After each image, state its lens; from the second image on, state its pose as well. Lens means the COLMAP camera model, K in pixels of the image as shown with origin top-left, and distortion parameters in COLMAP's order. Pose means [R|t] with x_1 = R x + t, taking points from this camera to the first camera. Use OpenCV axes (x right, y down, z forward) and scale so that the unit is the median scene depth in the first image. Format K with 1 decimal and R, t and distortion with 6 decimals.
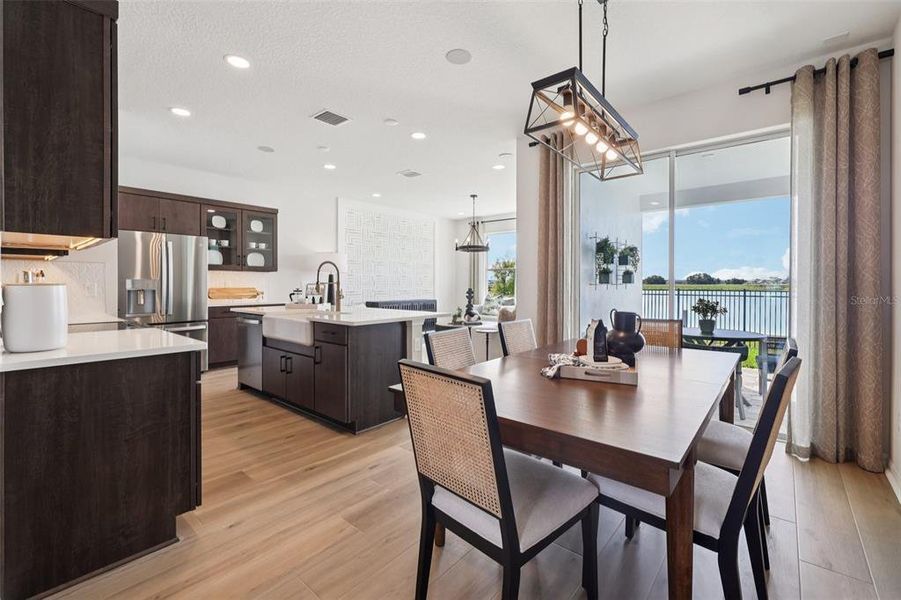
lens RADIAL K [[380.1, 0, 460.0], [0, 380.1, 287.2], [0, 0, 1]] dist [-0.005008, 0.000727]
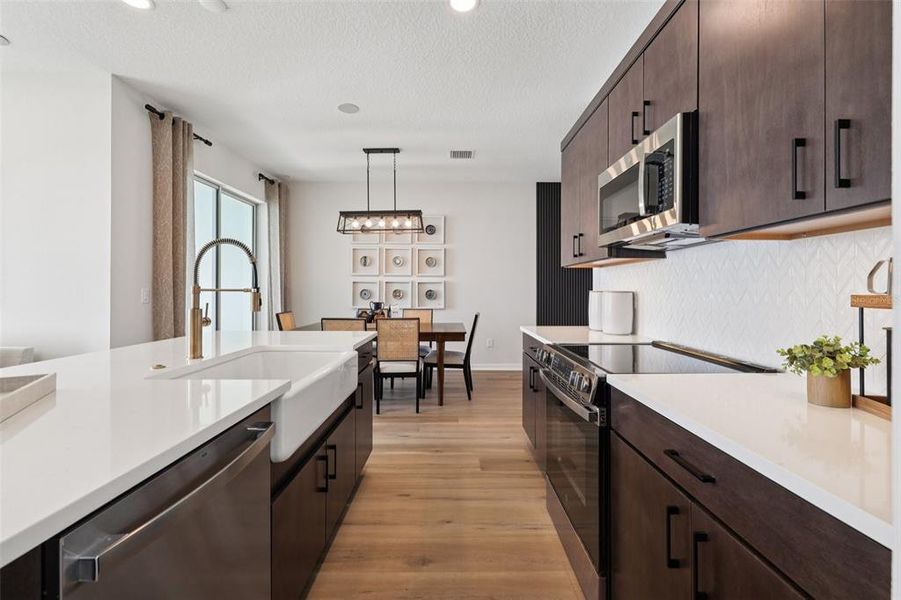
lens RADIAL K [[380.1, 0, 454.6], [0, 380.1, 289.7], [0, 0, 1]] dist [-0.005008, 0.000727]
pose [[-0.646116, -0.004032, 0.763229, -0.734109], [0.004289, 0.999951, 0.008913, -0.012589], [-0.763227, 0.009032, -0.646067, 0.957001]]
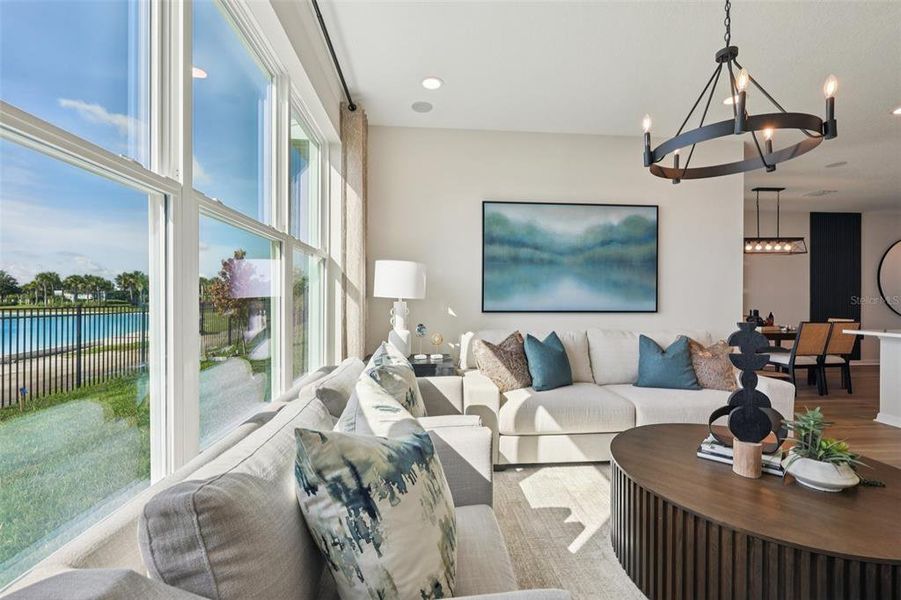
lens RADIAL K [[380.1, 0, 461.9], [0, 380.1, 299.1], [0, 0, 1]] dist [-0.005008, 0.000727]
pose [[-0.698026, -0.005640, 0.716050, -0.030527], [0.002775, 0.999940, 0.010581, -0.023141], [-0.716067, 0.009373, -0.697969, 2.074313]]
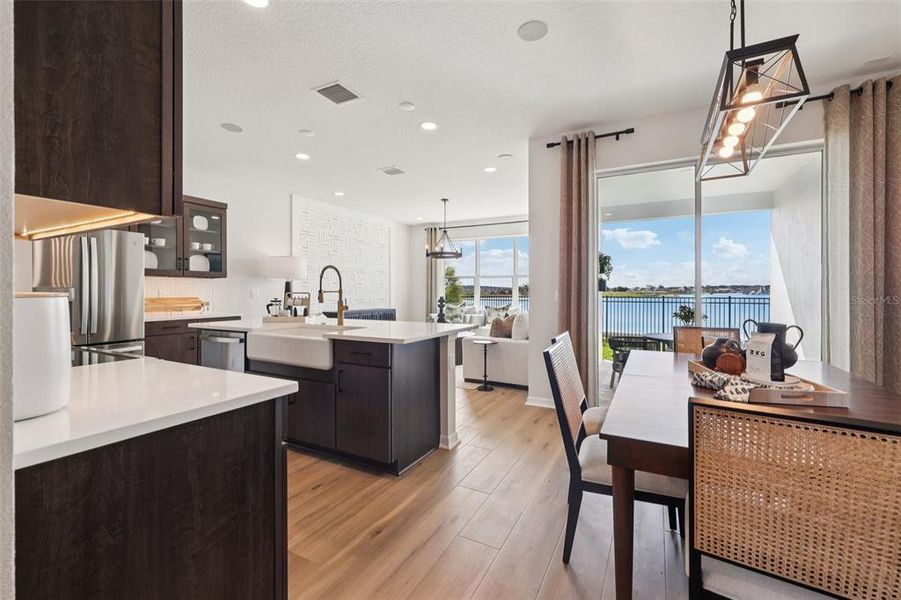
lens RADIAL K [[380.1, 0, 456.2], [0, 380.1, 294.6], [0, 0, 1]] dist [-0.005008, 0.000727]
pose [[0.977571, -0.003775, 0.210571, -0.223014], [0.004084, 0.999991, -0.001032, -0.002156], [-0.210565, 0.001869, 0.977578, 0.121266]]
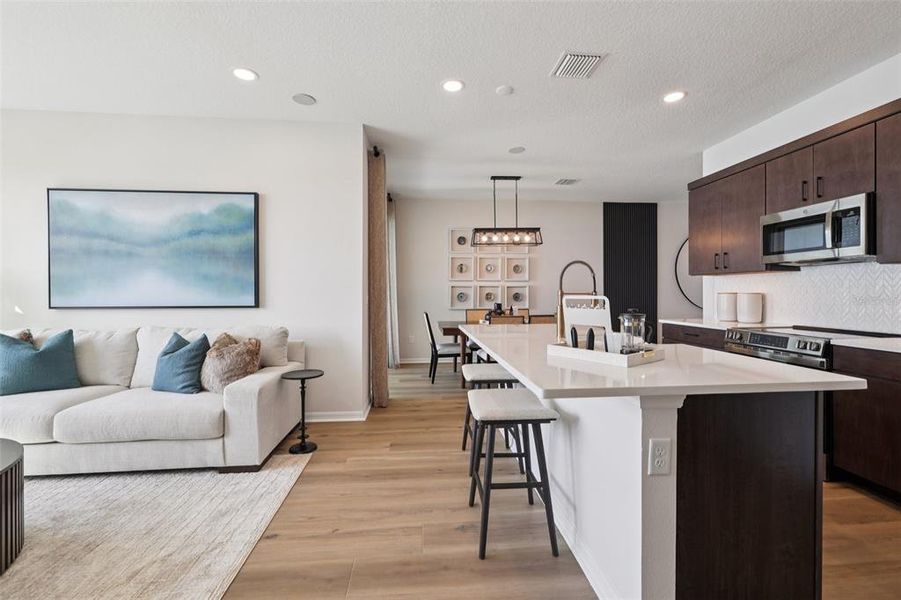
lens RADIAL K [[380.1, 0, 454.8], [0, 380.1, 292.5], [0, 0, 1]] dist [-0.005008, 0.000727]
pose [[-0.708463, 0.000036, 0.705748, -0.582013], [0.008489, 0.999928, 0.008470, -0.017562], [-0.705697, 0.011991, -0.708412, 1.432945]]
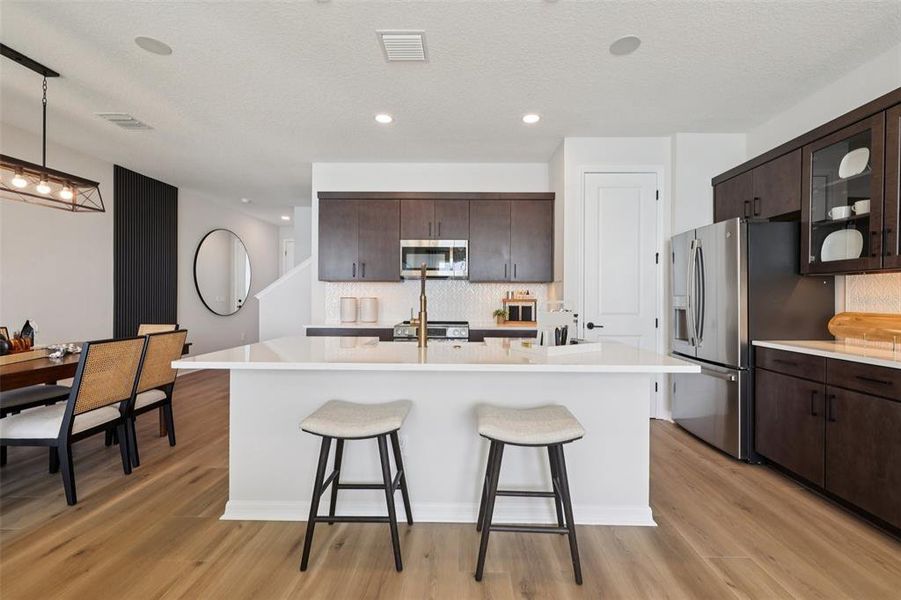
lens RADIAL K [[380.1, 0, 461.9], [0, 380.1, 299.2], [0, 0, 1]] dist [-0.005008, 0.000727]
pose [[-0.779083, -0.006266, -0.626889, -0.007342], [-0.014320, 0.999867, 0.007803, -0.012976], [0.626757, 0.015057, -0.779070, 1.345705]]
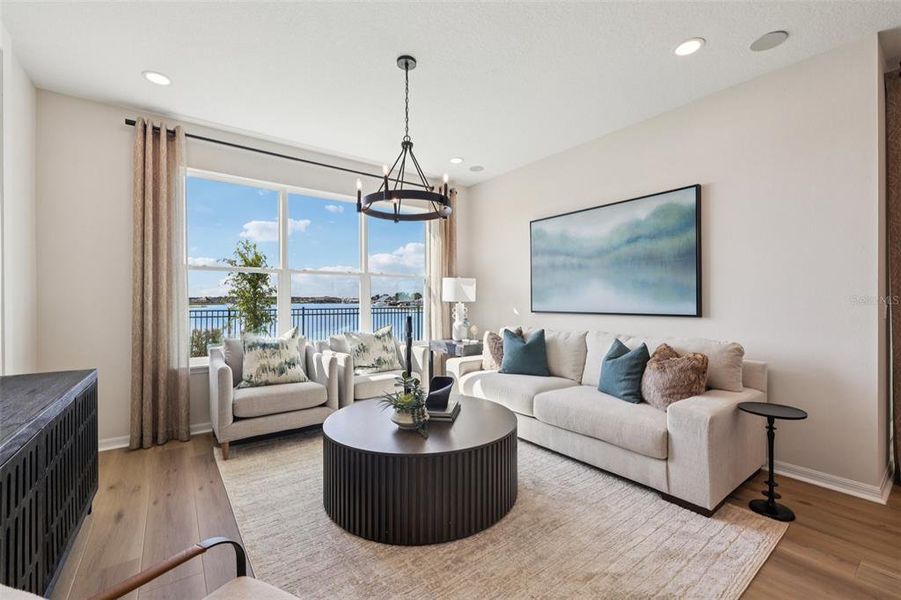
lens RADIAL K [[380.1, 0, 455.3], [0, 380.1, 299.8], [0, 0, 1]] dist [-0.005008, 0.000727]
pose [[0.228408, 0.000537, 0.973565, -0.496565], [0.014073, 0.999894, -0.003854, -0.017620], [-0.973464, 0.014581, 0.228376, 1.435247]]
